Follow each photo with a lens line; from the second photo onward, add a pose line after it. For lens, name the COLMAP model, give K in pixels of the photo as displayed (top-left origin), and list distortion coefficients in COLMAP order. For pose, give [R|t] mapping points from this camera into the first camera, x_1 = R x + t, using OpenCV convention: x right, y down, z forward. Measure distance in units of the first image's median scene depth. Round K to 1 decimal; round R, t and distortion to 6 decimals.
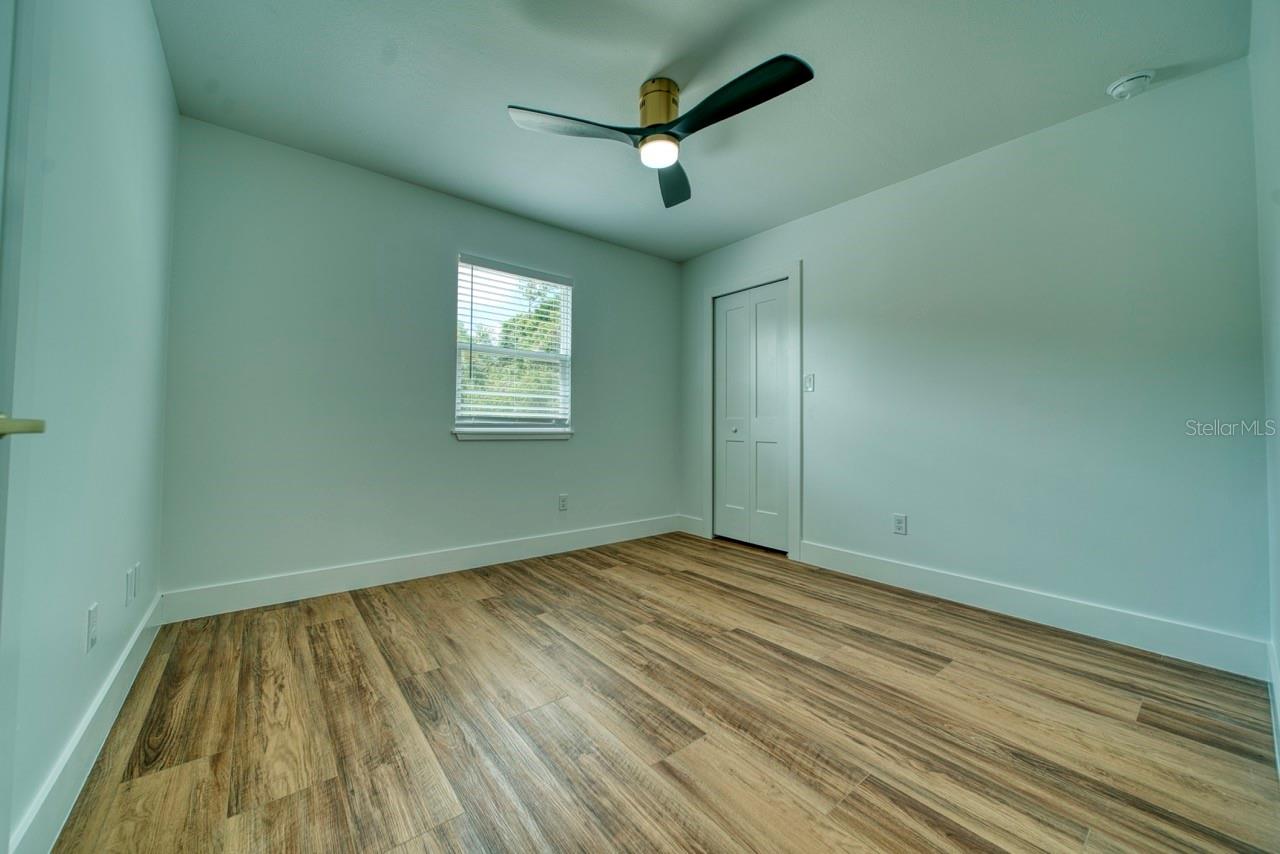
lens RADIAL K [[477.7, 0, 620.8], [0, 477.7, 426.8], [0, 0, 1]] dist [-0.000747, -0.000572]
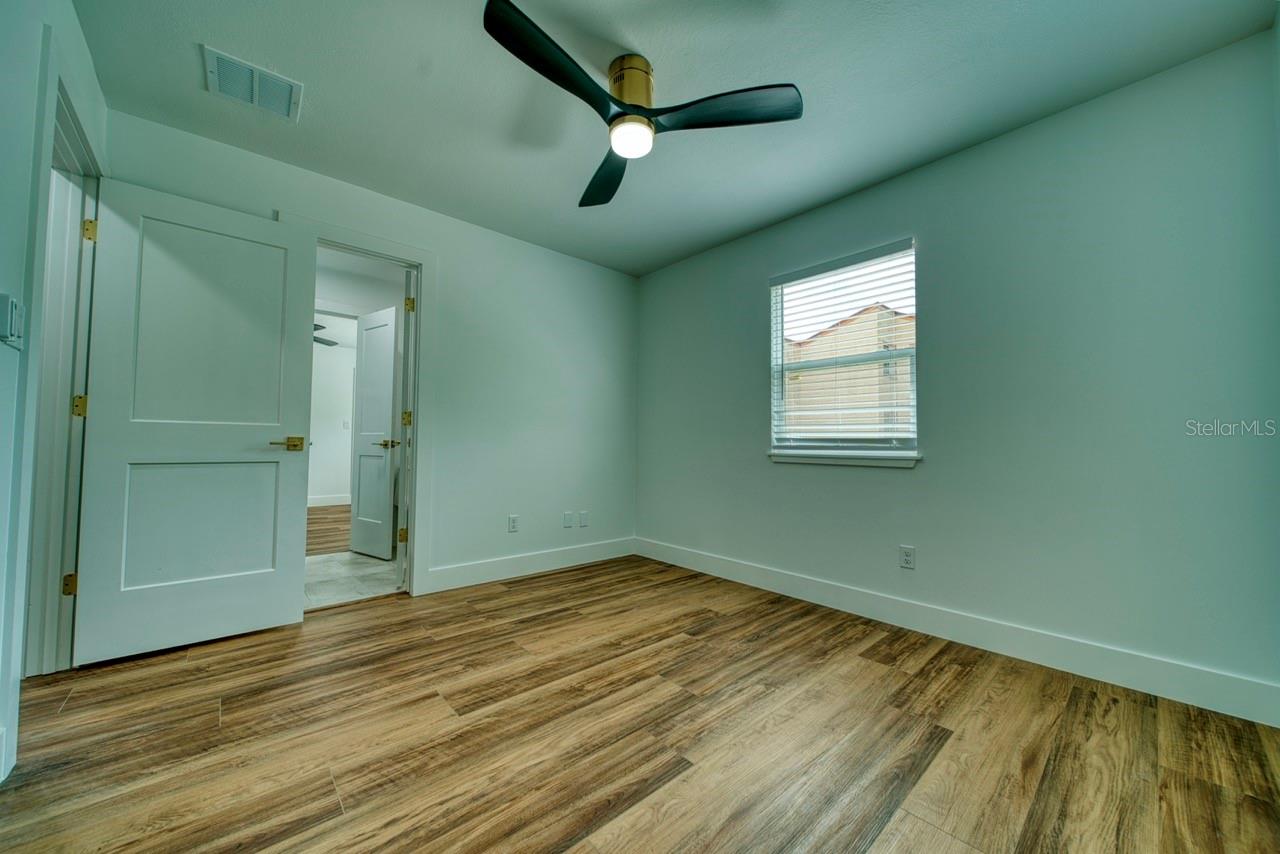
lens RADIAL K [[460.1, 0, 624.6], [0, 460.1, 438.9], [0, 0, 1]] dist [-0.000742, -0.000137]
pose [[0.060096, -0.019618, -0.998000, 0.894044], [-0.010181, 0.999743, -0.020265, 0.002427], [0.998141, 0.011378, 0.059881, 0.904269]]
